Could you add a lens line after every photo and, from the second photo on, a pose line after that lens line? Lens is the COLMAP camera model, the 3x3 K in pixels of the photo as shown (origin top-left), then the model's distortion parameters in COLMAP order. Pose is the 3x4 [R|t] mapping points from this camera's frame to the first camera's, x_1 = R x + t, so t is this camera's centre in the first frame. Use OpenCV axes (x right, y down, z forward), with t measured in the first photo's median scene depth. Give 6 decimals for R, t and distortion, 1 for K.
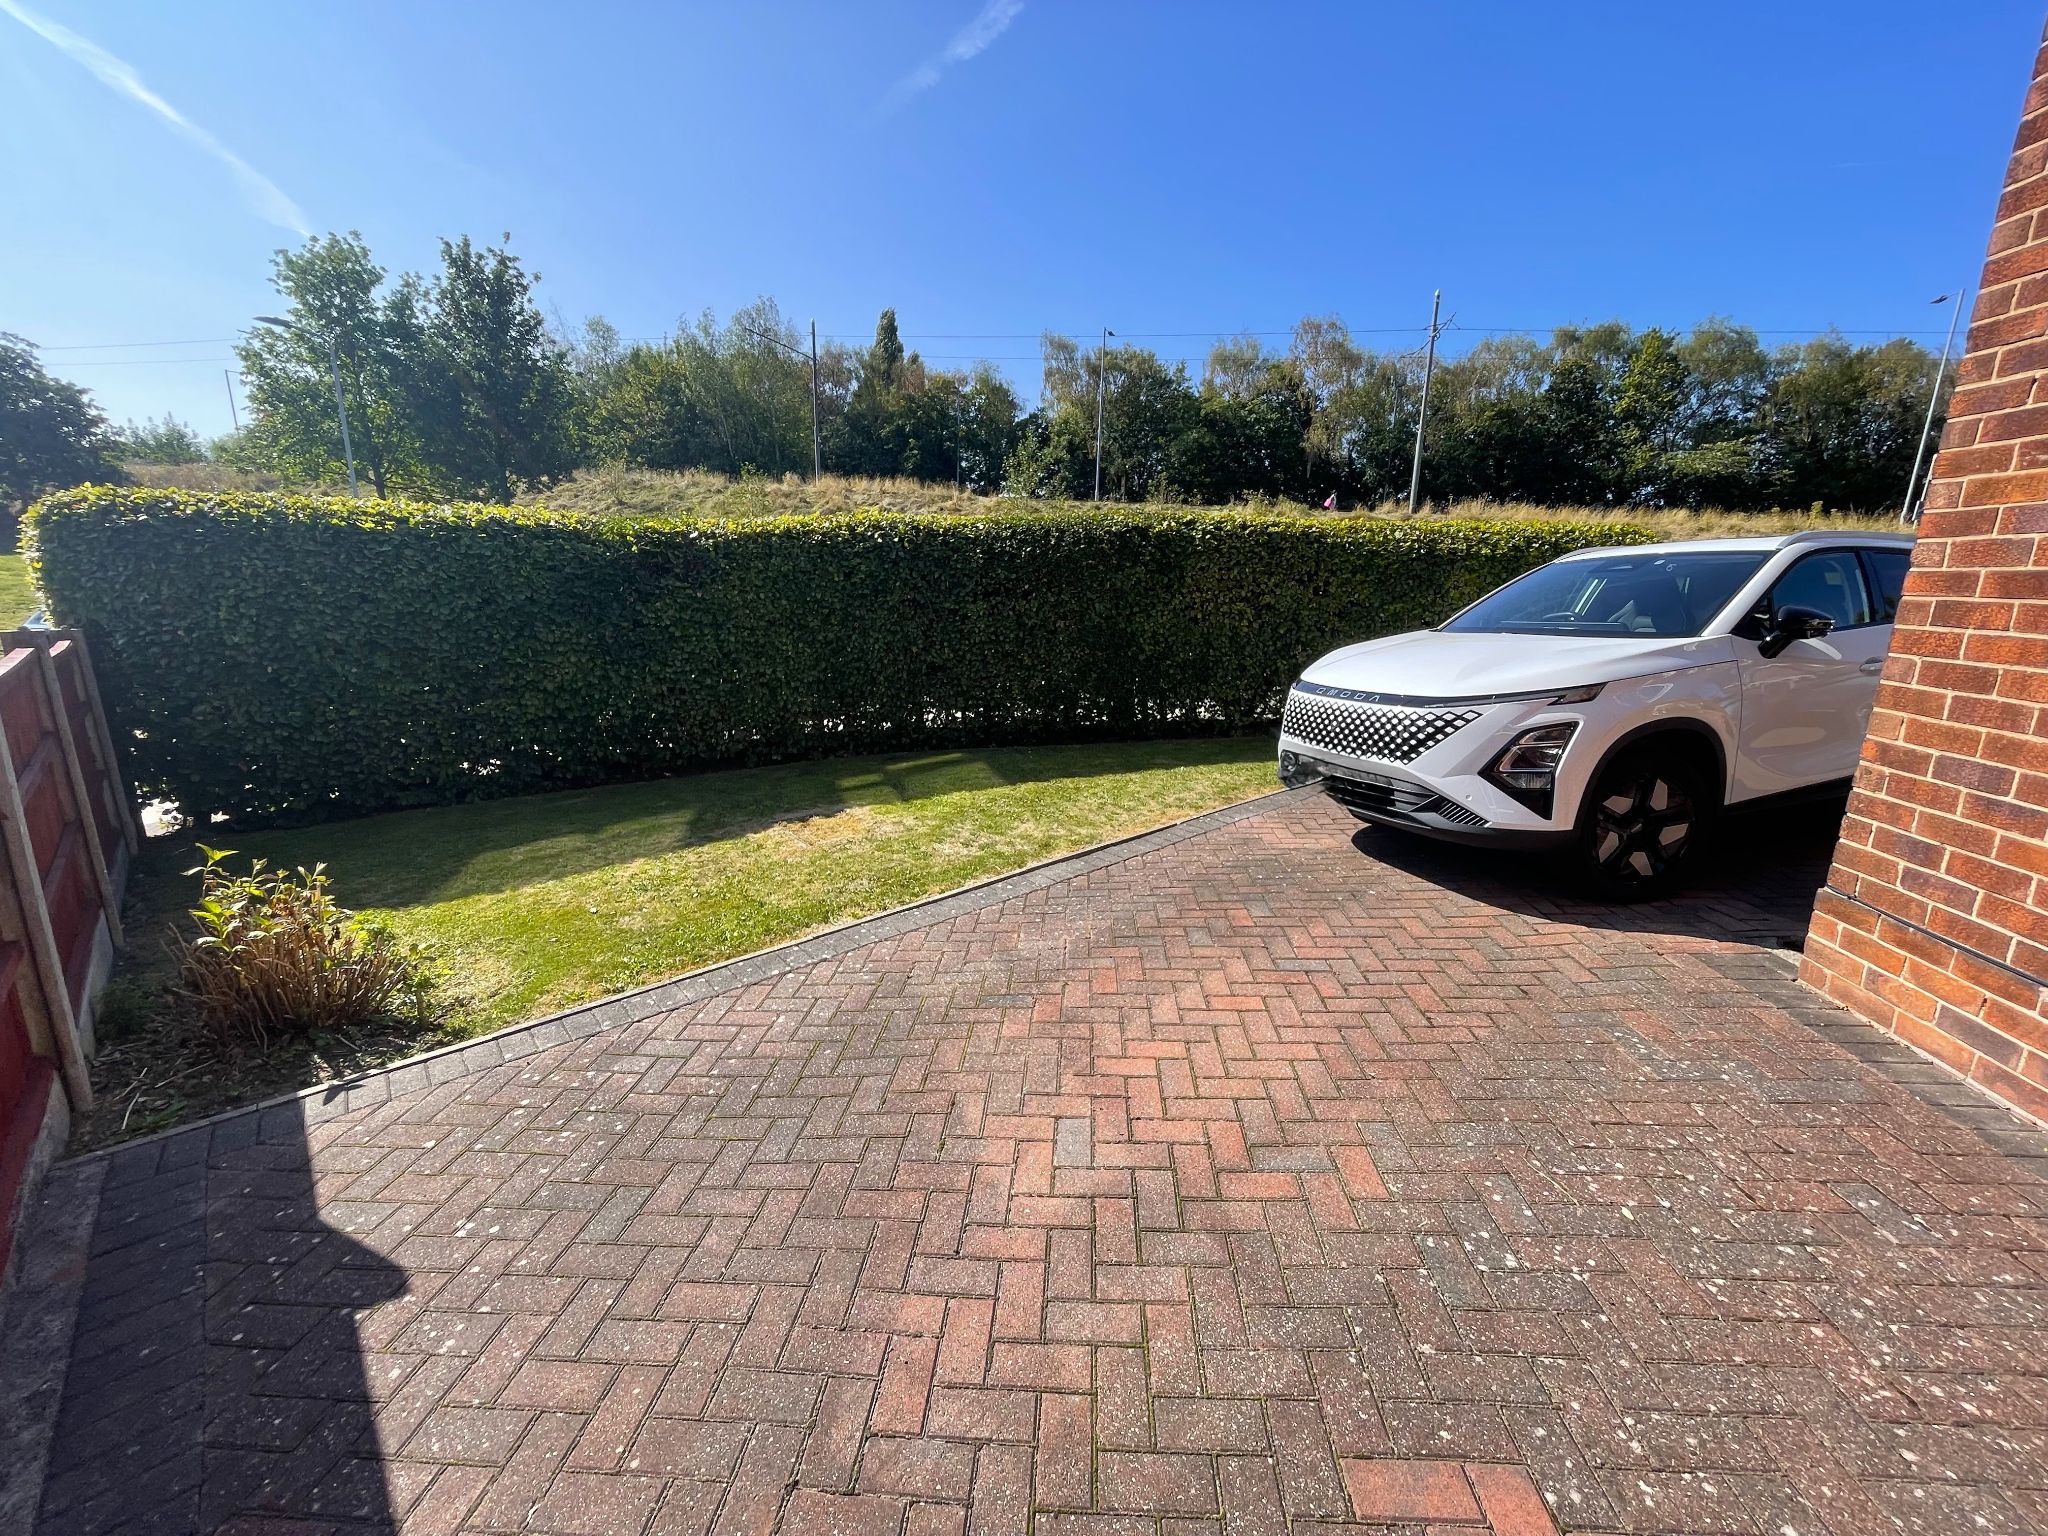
lens RADIAL K [[825.5, 0, 1020.6], [0, 825.5, 769.9], [0, 0, 1]] dist [-0.000153, 0.000483]
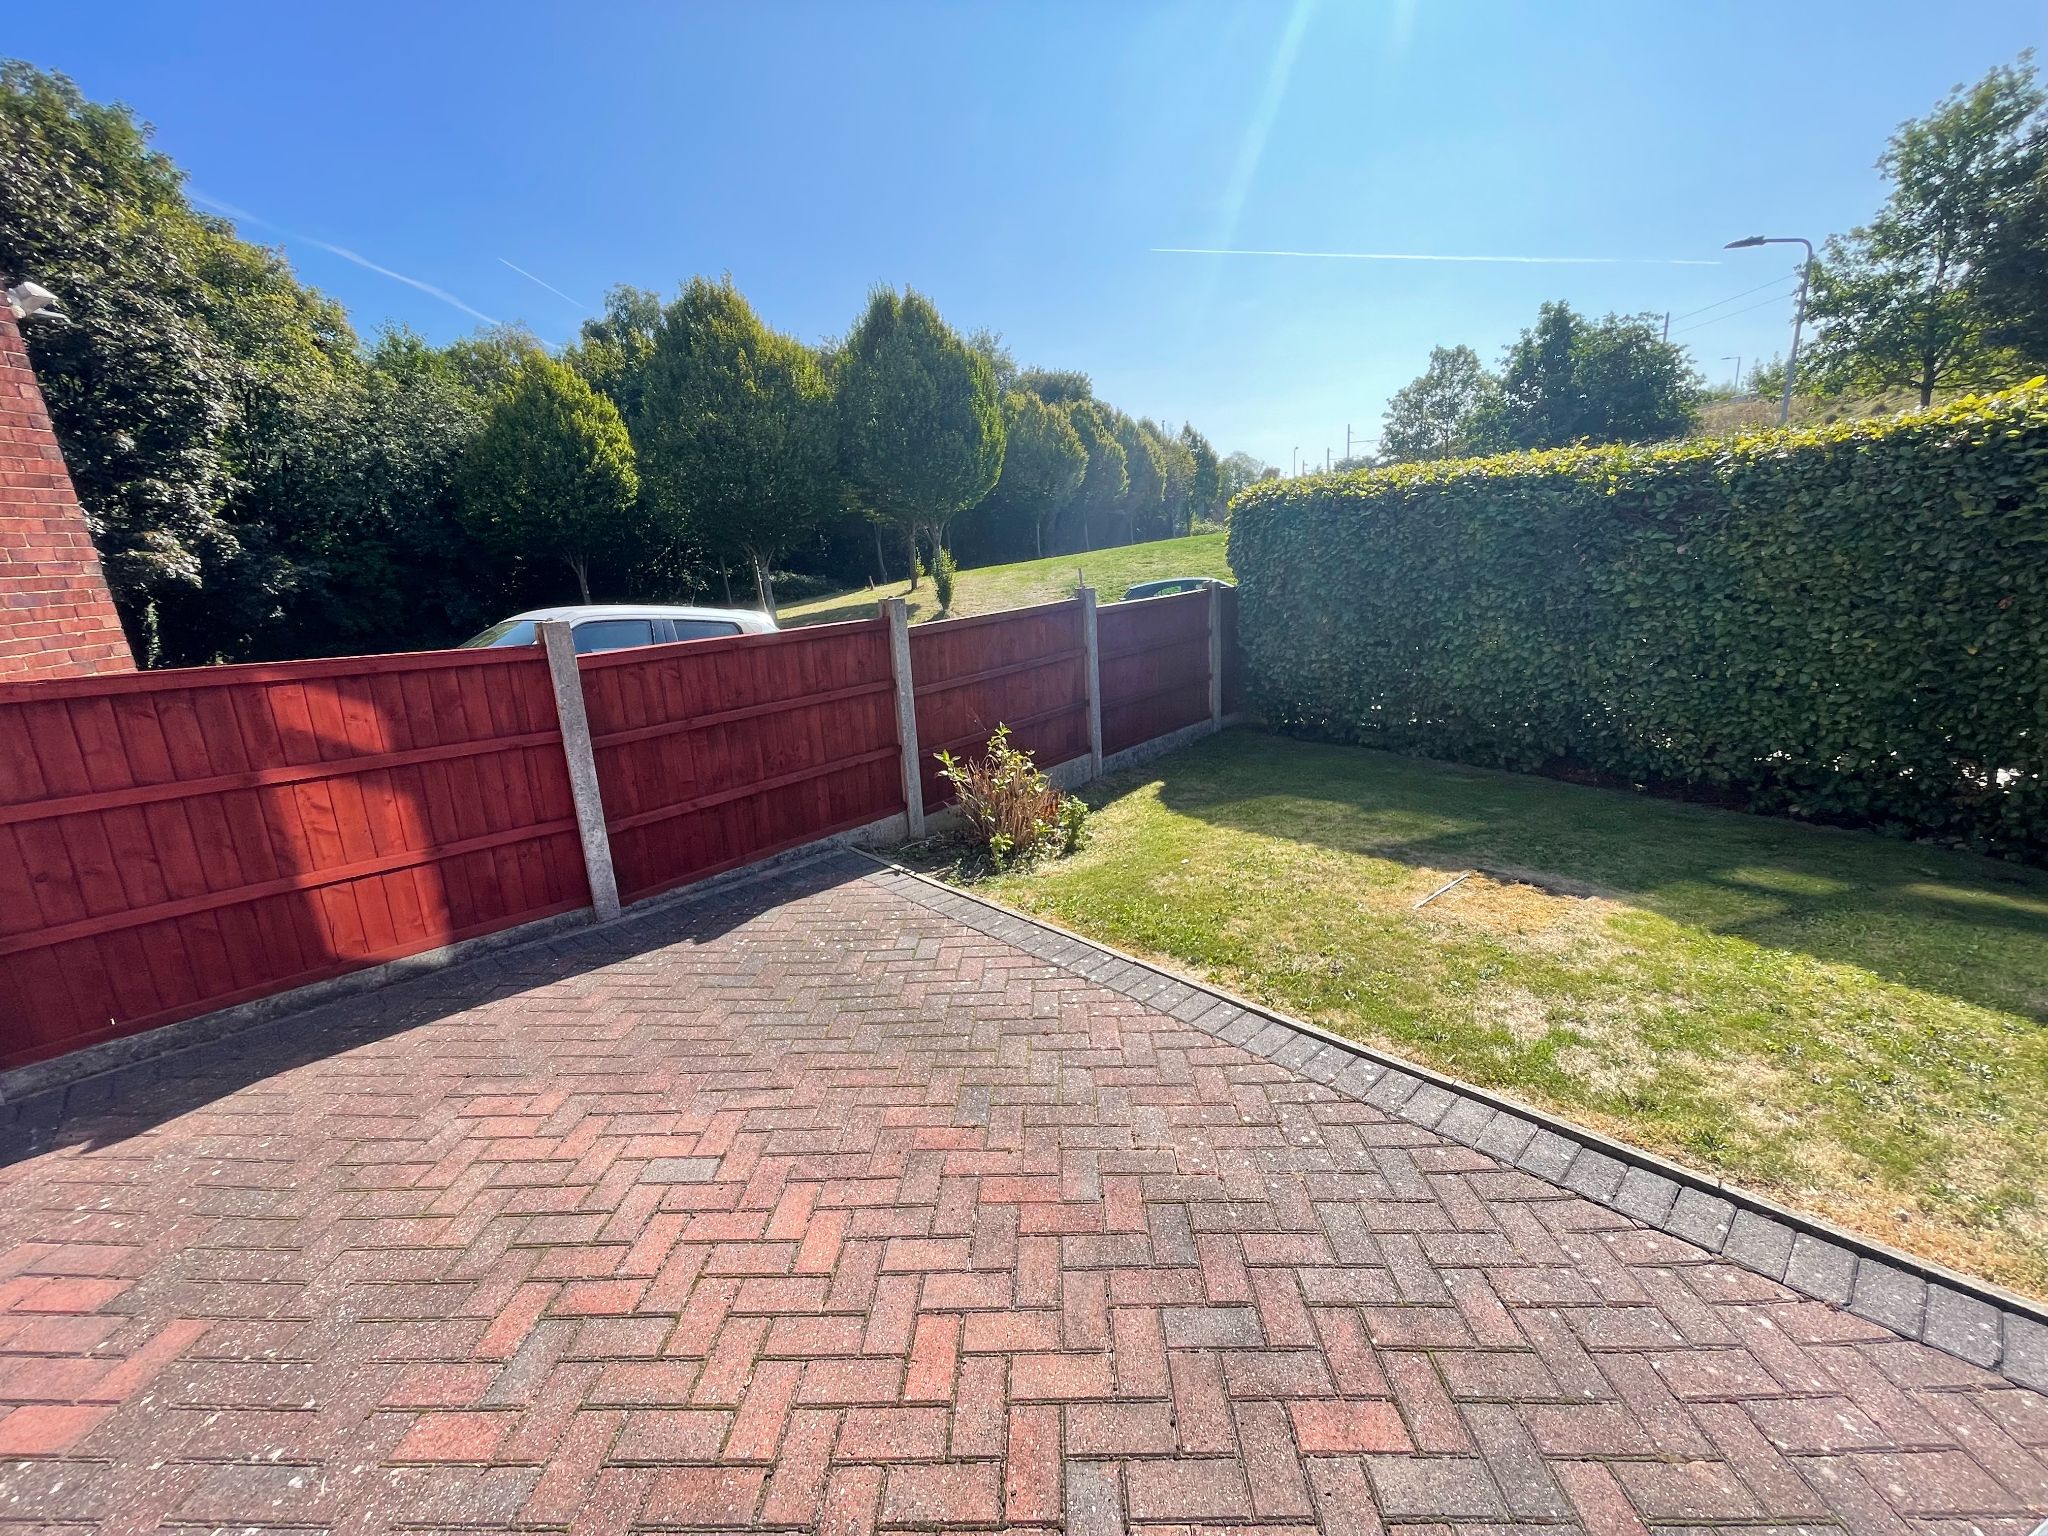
lens RADIAL K [[825.5, 0, 1020.6], [0, 825.5, 769.9], [0, 0, 1]] dist [-0.000153, 0.000483]
pose [[0.051474, 0.253308, -0.966015, 0.405575], [-0.171891, 0.955109, 0.241289, -0.140769], [0.983770, 0.153629, 0.092705, 0.543213]]
